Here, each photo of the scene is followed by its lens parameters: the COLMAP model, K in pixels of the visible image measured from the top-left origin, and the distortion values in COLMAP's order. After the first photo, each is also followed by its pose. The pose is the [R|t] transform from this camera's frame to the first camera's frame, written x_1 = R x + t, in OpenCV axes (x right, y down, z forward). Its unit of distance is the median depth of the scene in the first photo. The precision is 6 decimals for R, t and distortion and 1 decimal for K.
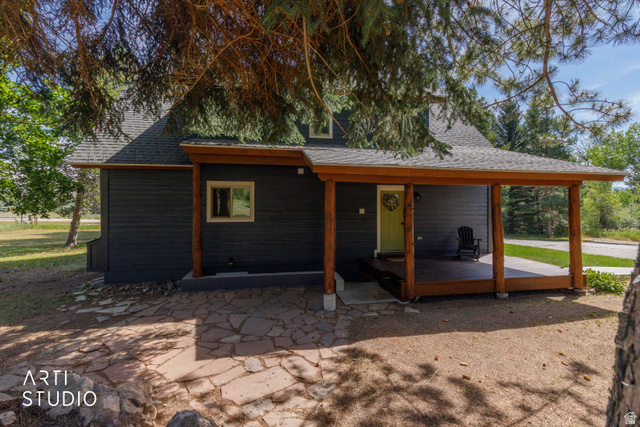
lens RADIAL K [[286.9, 0, 320.0], [0, 286.9, 213.5], [0, 0, 1]] dist [0.000488, 0.000035]
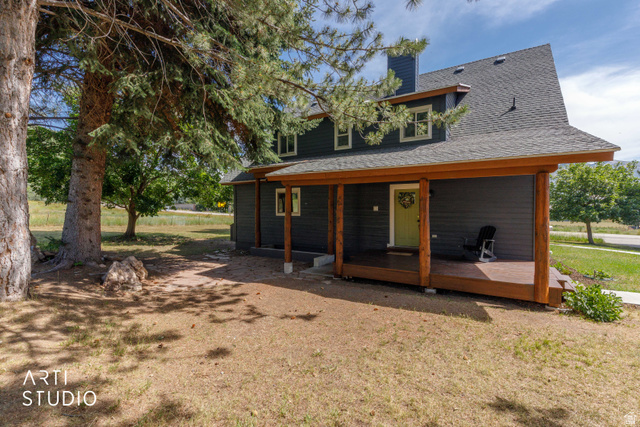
lens RADIAL K [[286.9, 0, 320.0], [0, 286.9, 213.5], [0, 0, 1]] dist [0.000488, 0.000035]
pose [[0.731936, 0.008465, -0.681320, 0.743220], [-0.016073, 0.999859, -0.004844, 0.020942], [0.681183, 0.014497, 0.731969, 0.017961]]
